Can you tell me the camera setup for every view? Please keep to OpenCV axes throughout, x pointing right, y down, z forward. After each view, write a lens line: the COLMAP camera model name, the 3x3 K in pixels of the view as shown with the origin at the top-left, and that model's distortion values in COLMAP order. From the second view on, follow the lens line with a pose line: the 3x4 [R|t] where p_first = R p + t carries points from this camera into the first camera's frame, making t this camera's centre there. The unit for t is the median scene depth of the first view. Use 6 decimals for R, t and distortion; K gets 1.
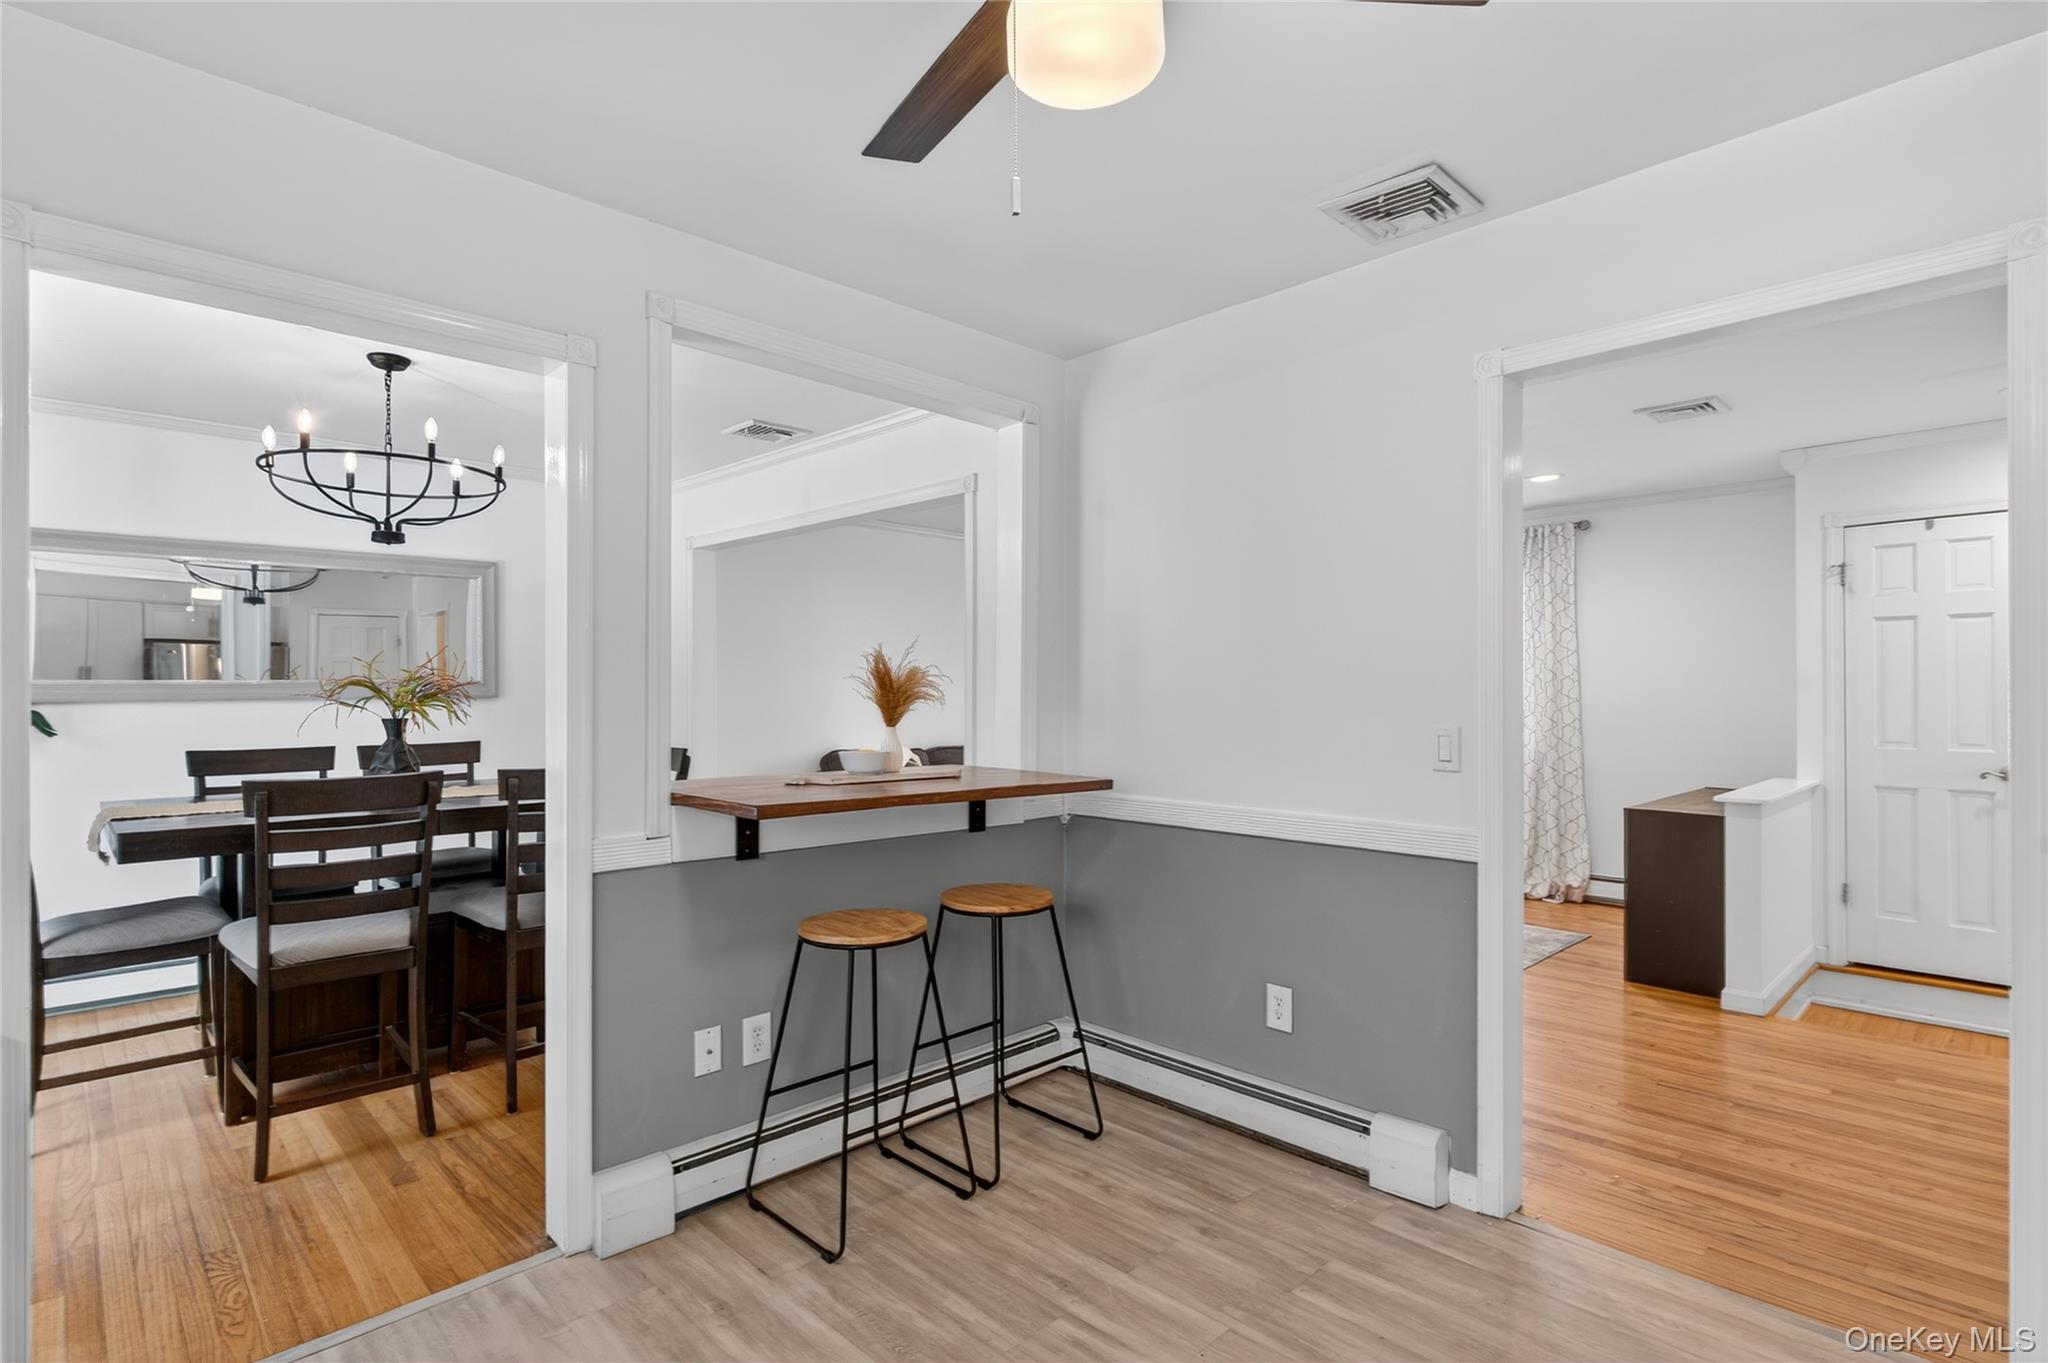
lens RADIAL K [[998.6, 0, 1023.1], [0, 998.6, 697.7], [0, 0, 1]] dist [0.000141, 0.000152]
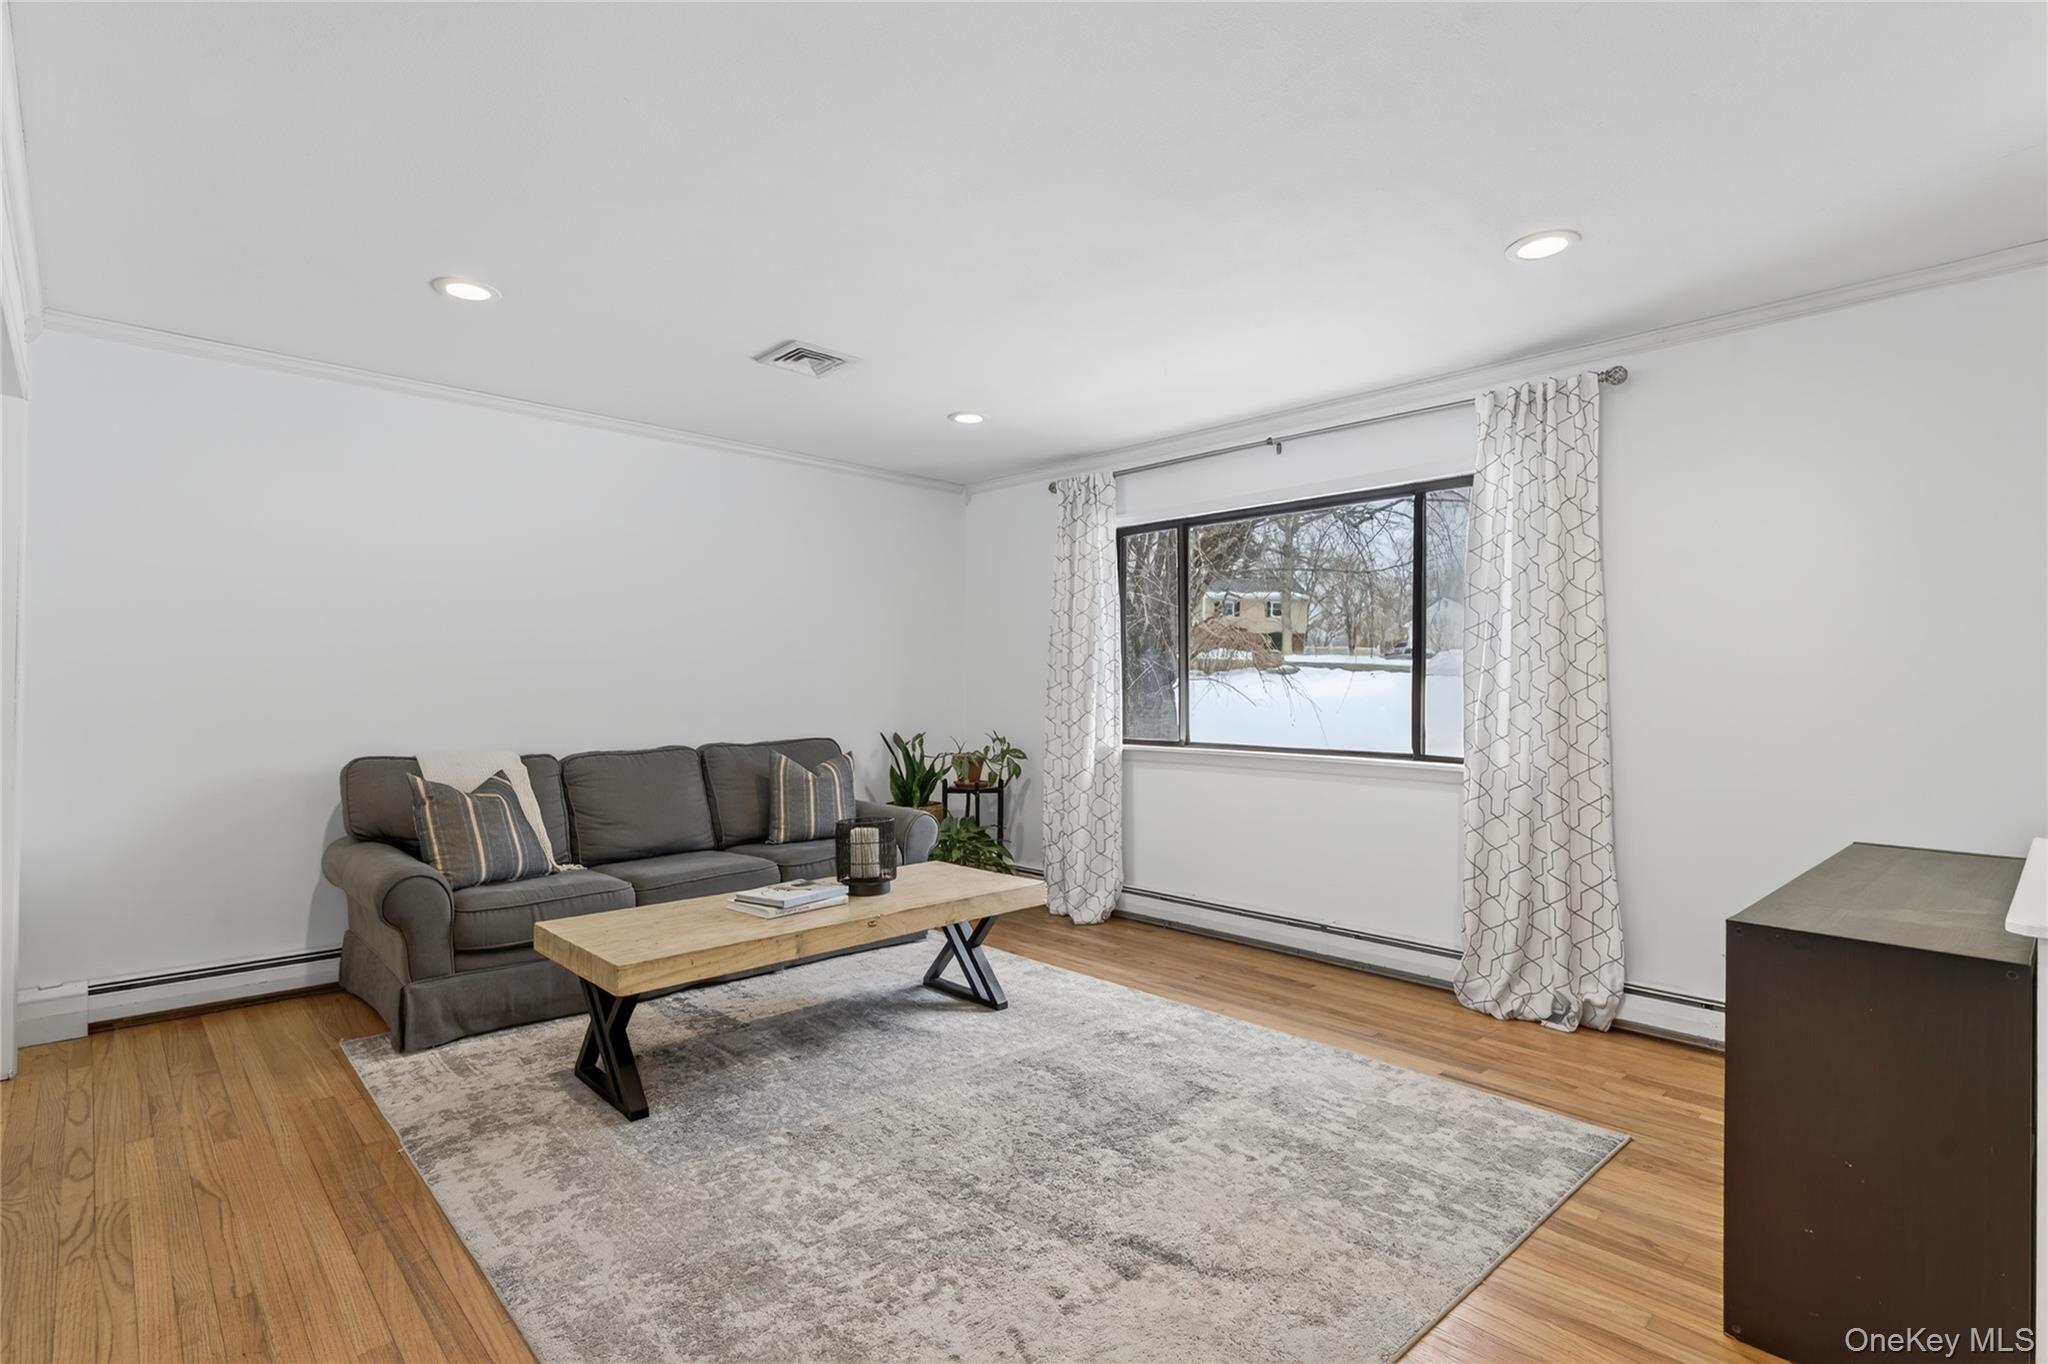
lens RADIAL K [[982.5, 0, 1013.9], [0, 982.5, 686.8], [0, 0, 1]] dist [0.013249, -0.015198]
pose [[0.999745, 0.007988, -0.021133, 0.282533], [-0.008160, 0.999934, -0.008067, 0.017947], [0.021068, 0.008238, 0.999744, 0.527838]]
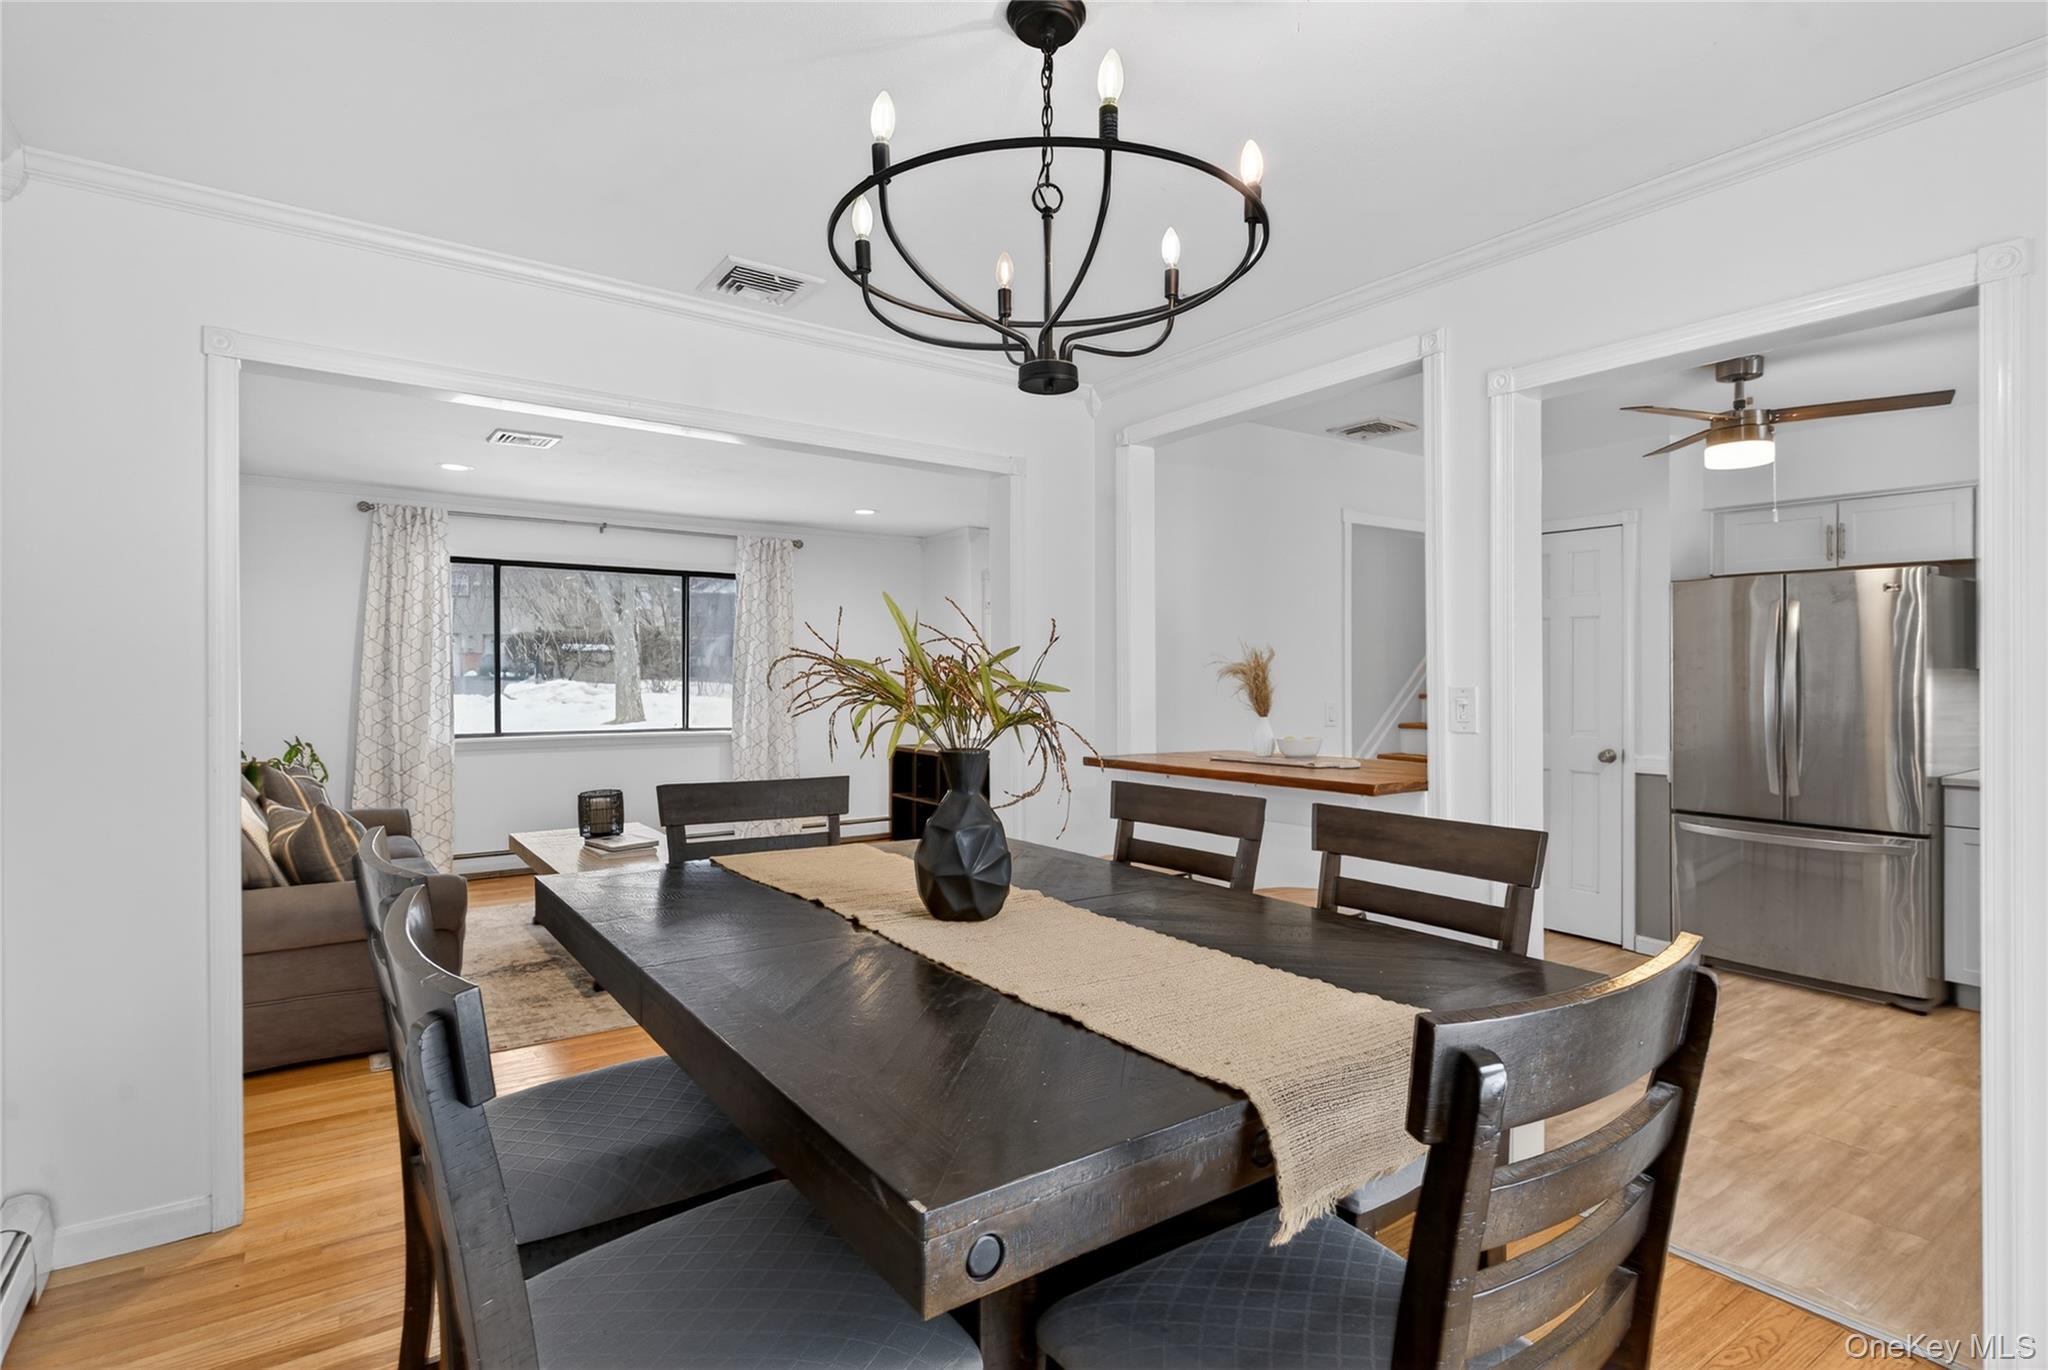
lens RADIAL K [[1016.7, 0, 1024.0], [0, 1016.7, 685.0], [0, 0, 1]] dist [-0.001964, -0.000918]
pose [[0.161502, -0.001427, 0.986871, -0.780994], [0.002874, 0.999995, 0.000976, 0.001168], [-0.986868, 0.002679, 0.161506, 0.648324]]
